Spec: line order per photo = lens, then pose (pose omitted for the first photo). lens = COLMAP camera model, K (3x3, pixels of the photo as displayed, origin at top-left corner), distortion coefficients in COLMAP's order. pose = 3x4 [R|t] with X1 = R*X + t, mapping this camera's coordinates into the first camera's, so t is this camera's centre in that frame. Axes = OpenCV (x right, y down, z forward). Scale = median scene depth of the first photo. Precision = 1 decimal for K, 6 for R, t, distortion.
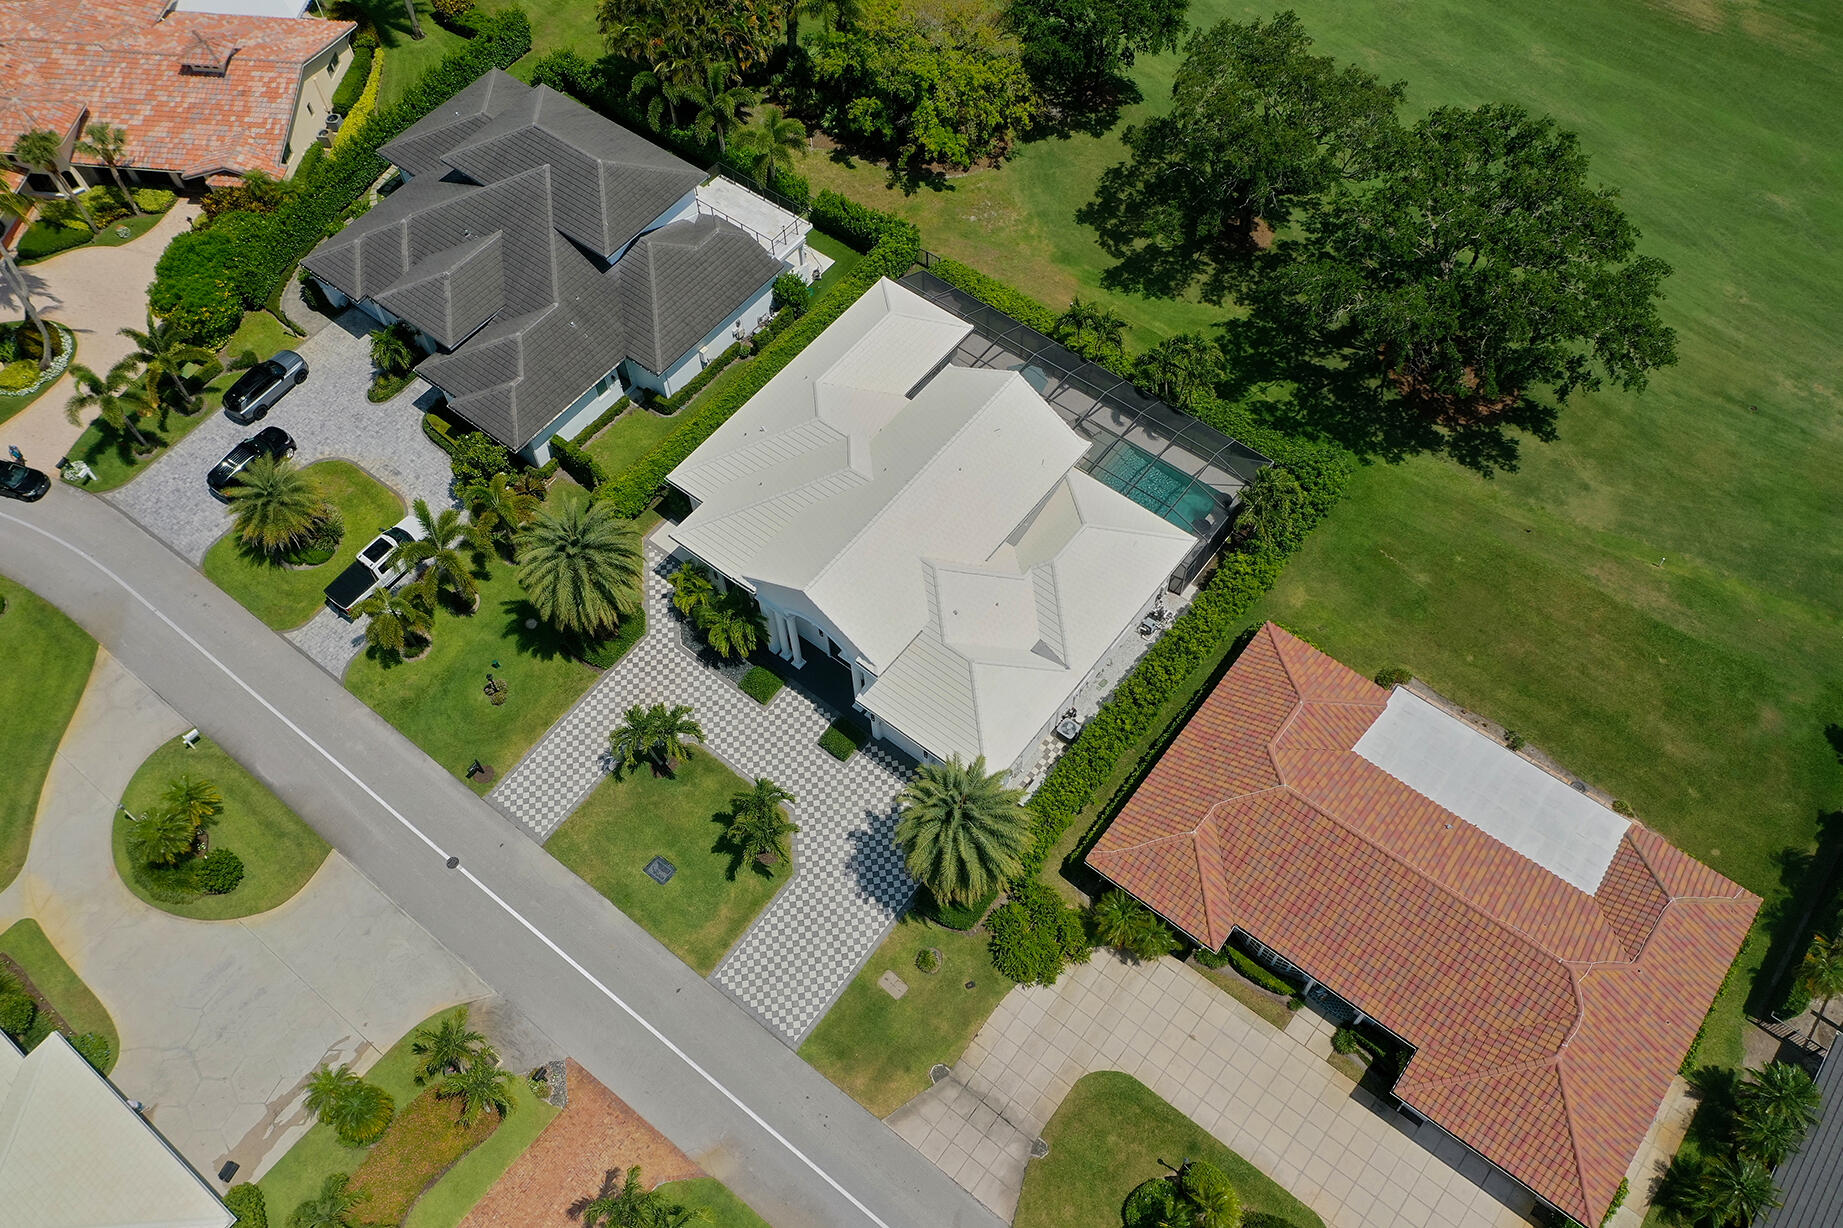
lens RADIAL K [[1451.7, 0, 924.4], [0, 1451.7, 619.6], [0, 0, 1]] dist [0.006214, 0.001048]
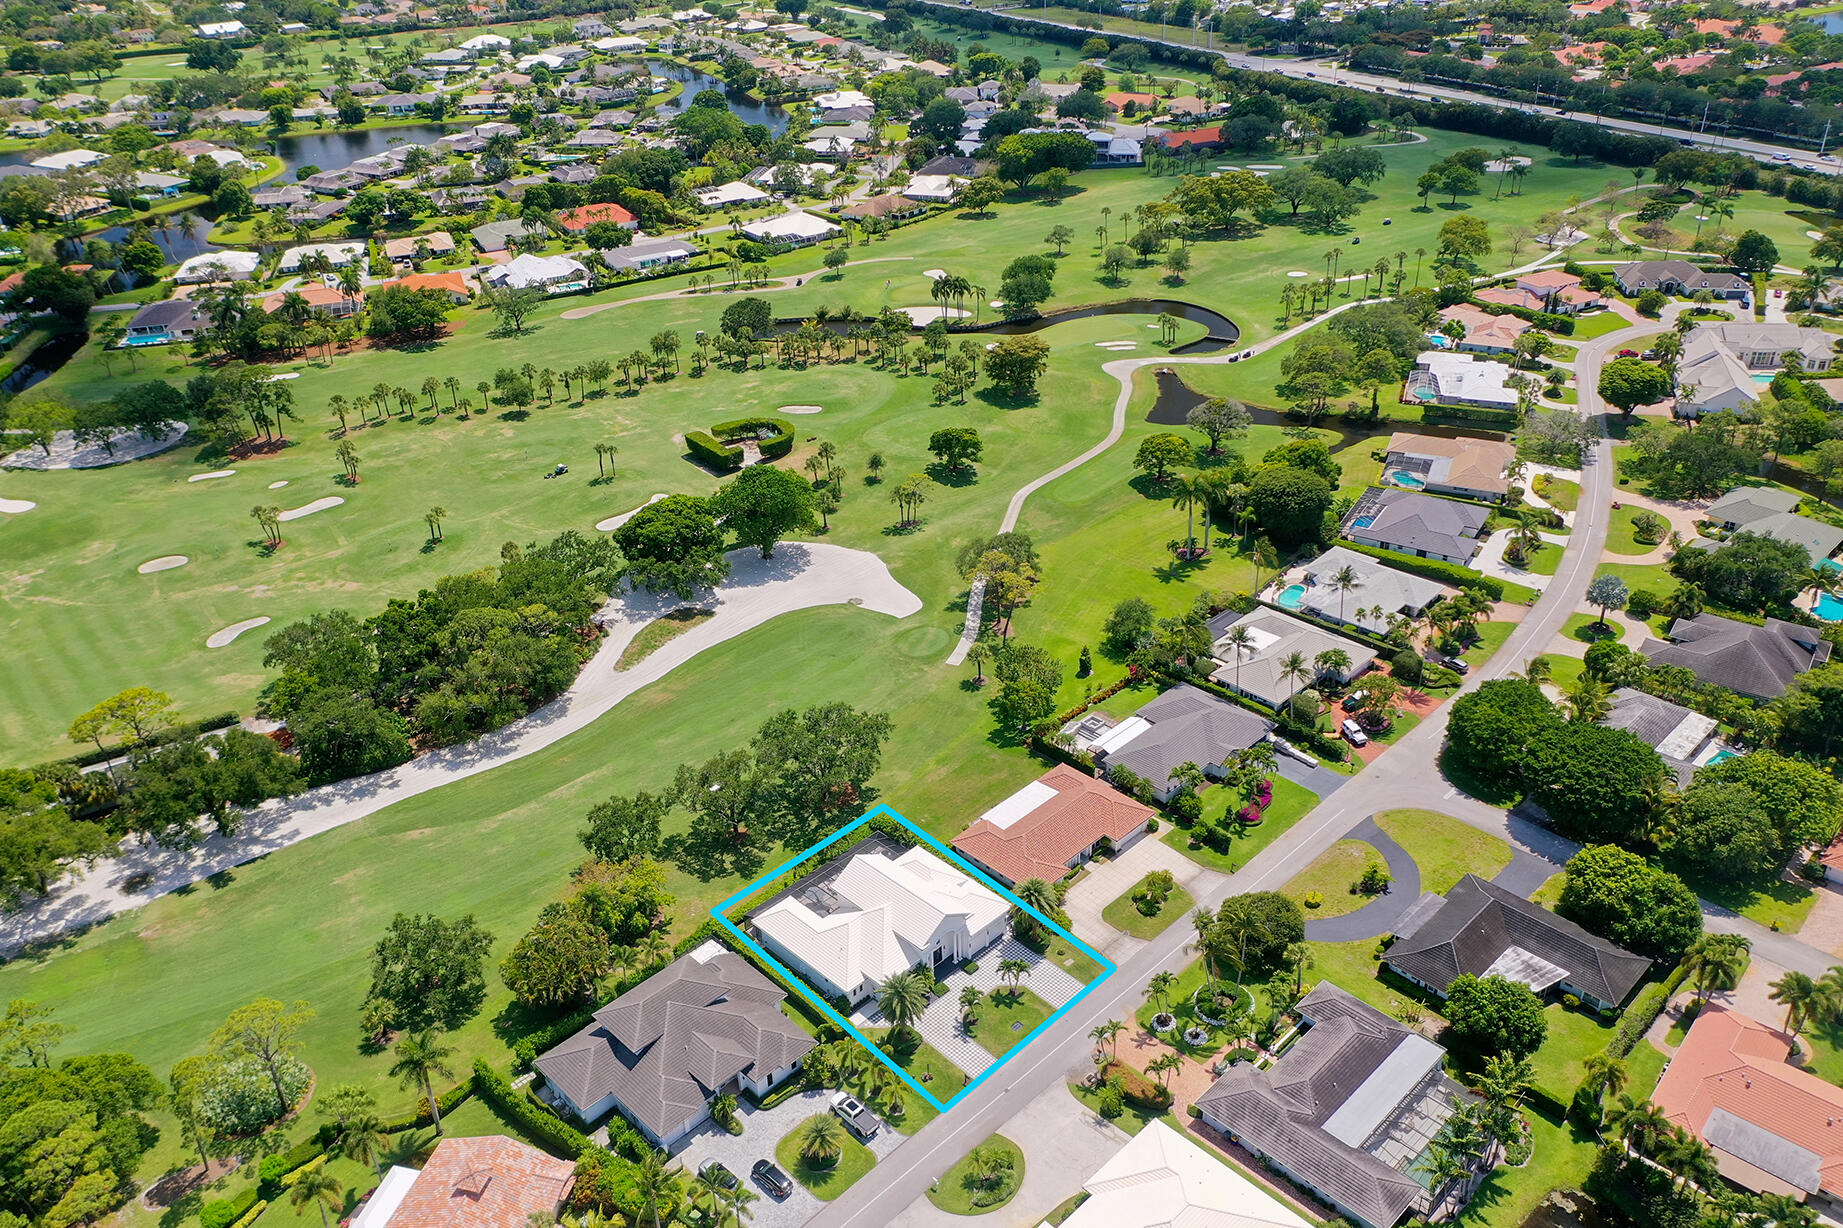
lens RADIAL K [[1451.7, 0, 926.7], [0, 1451.7, 614.5], [0, 0, 1]] dist [0.006214, 0.001048]
pose [[0.126148, -0.476105, 0.870294, -1.850034], [0.854030, 0.498459, 0.148898, -0.621337], [-0.504697, 0.724474, 0.469487, -0.552060]]
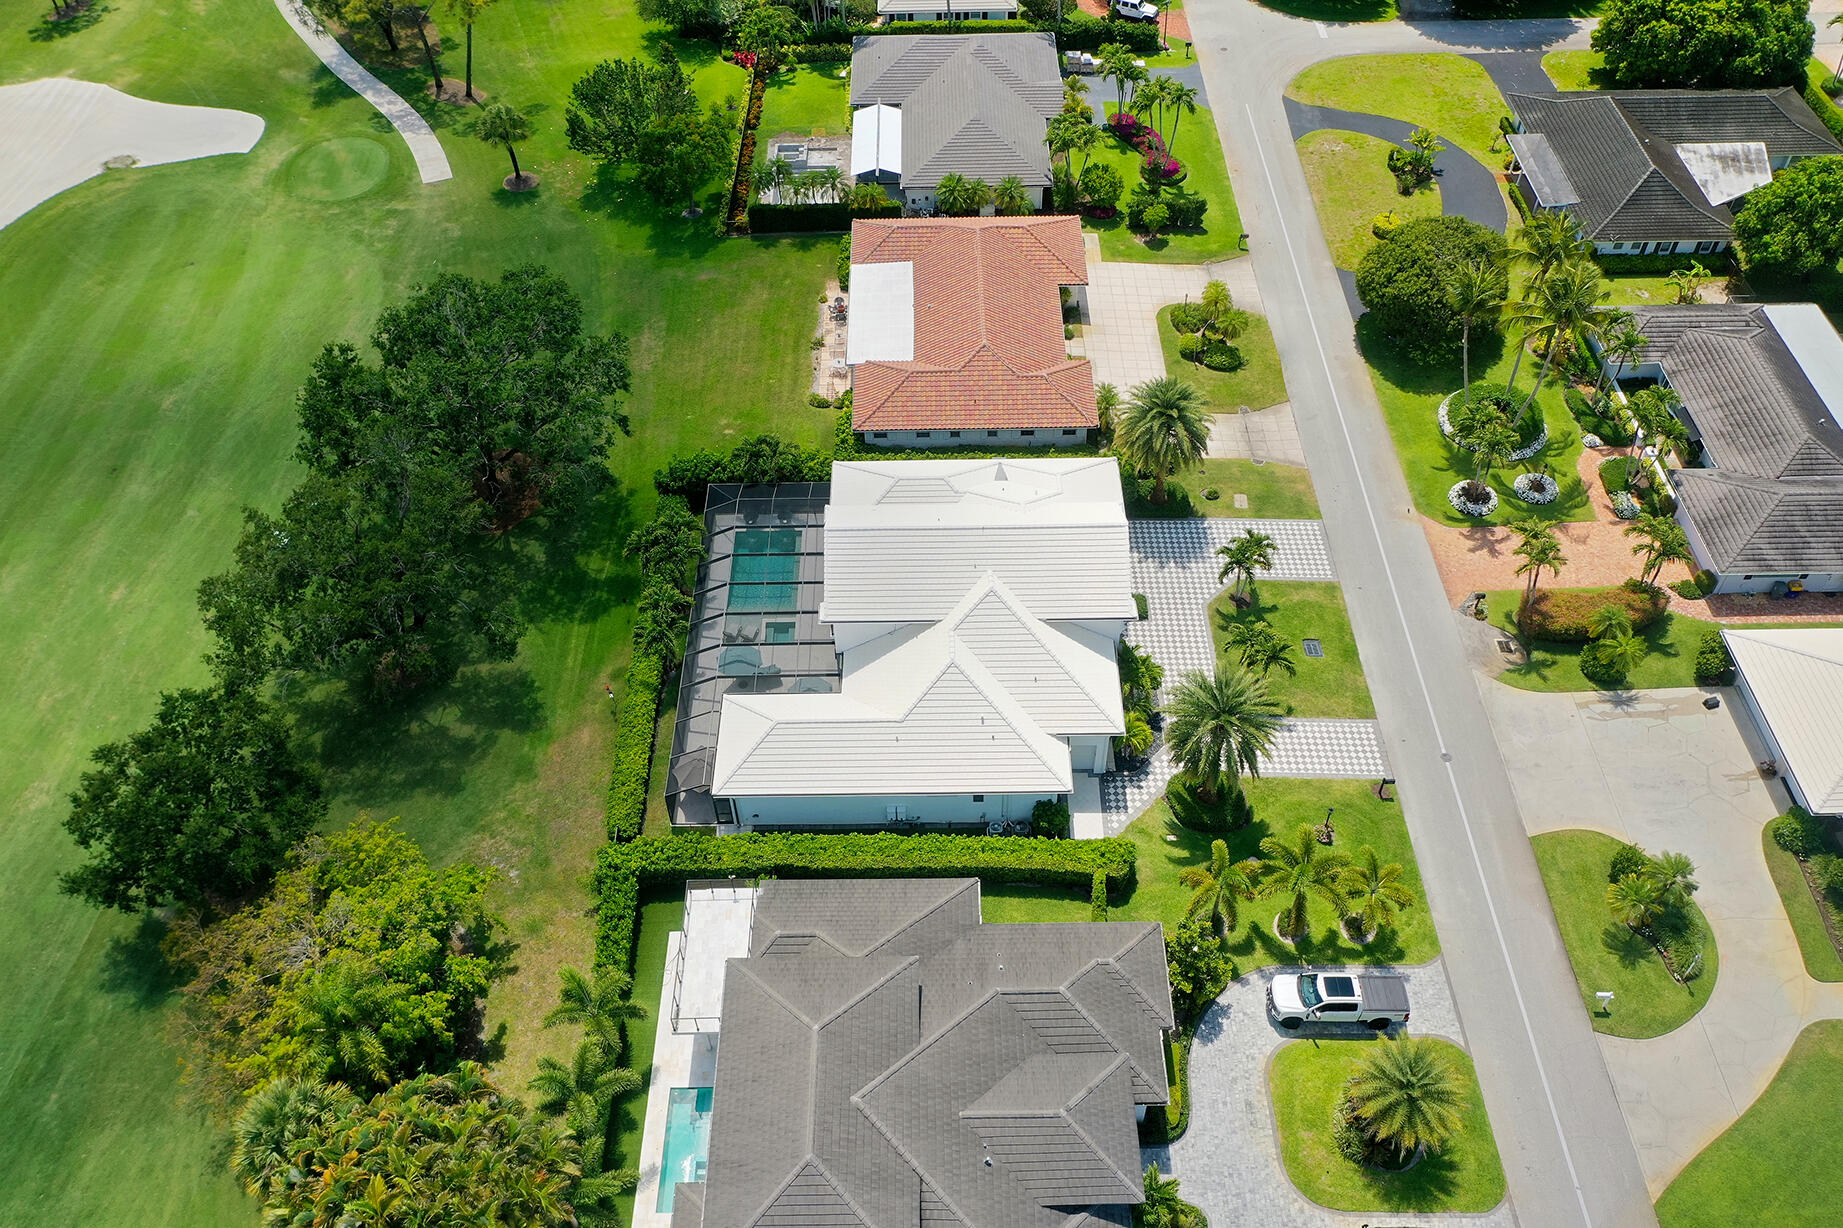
lens RADIAL K [[1451.7, 0, 923.2], [0, 1451.7, 612.9], [0, 0, 1]] dist [0.006214, 0.001048]
pose [[-0.617870, -0.558449, 0.553509, -0.583455], [0.682473, -0.031311, 0.730240, -0.862946], [-0.390471, 0.828948, 0.400472, 0.554700]]
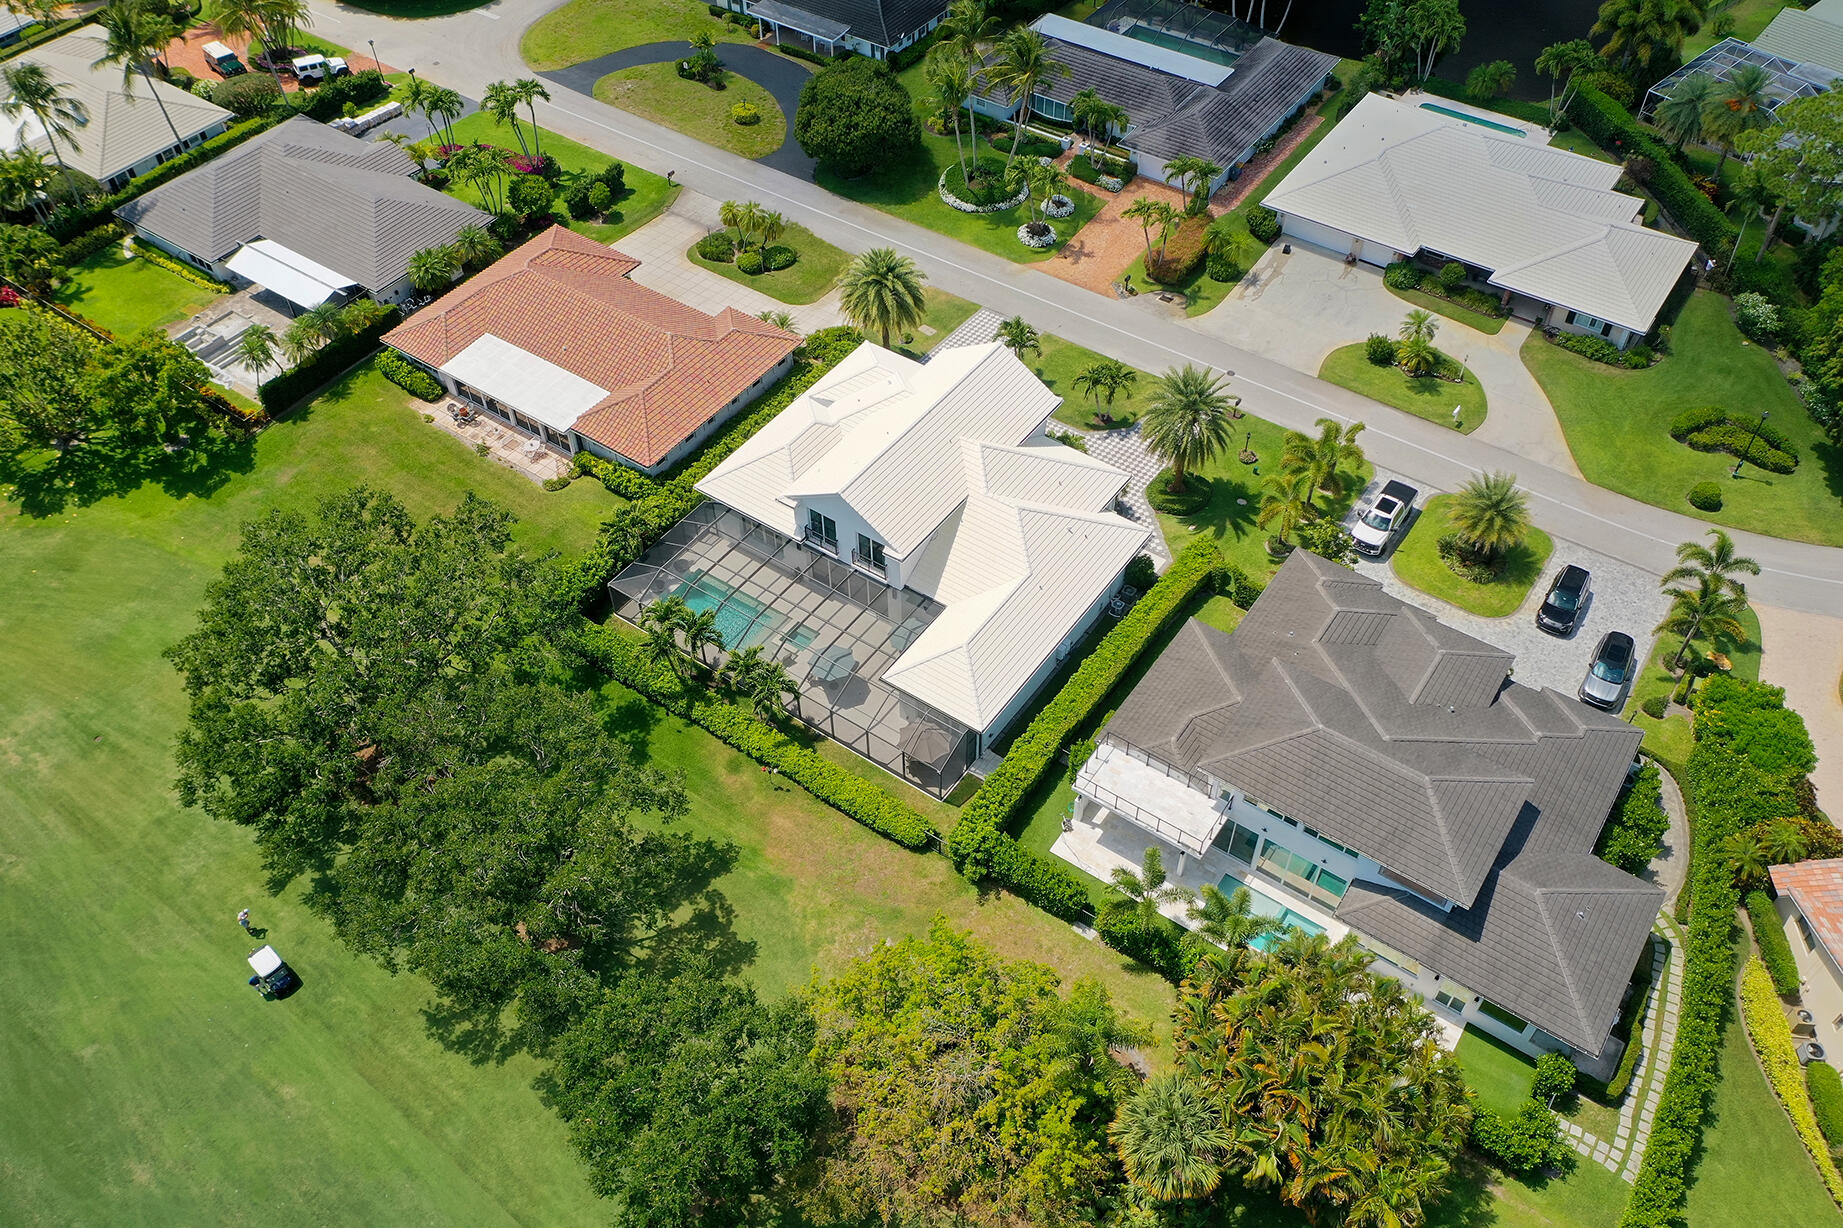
lens RADIAL K [[1451.7, 0, 916.8], [0, 1451.7, 609.3], [0, 0, 1]] dist [0.006214, 0.001048]
pose [[-0.998323, 0.057599, -0.005873, 0.014633], [-0.021183, -0.268974, 0.962914, -1.193894], [0.053883, 0.961424, 0.269743, 0.743854]]
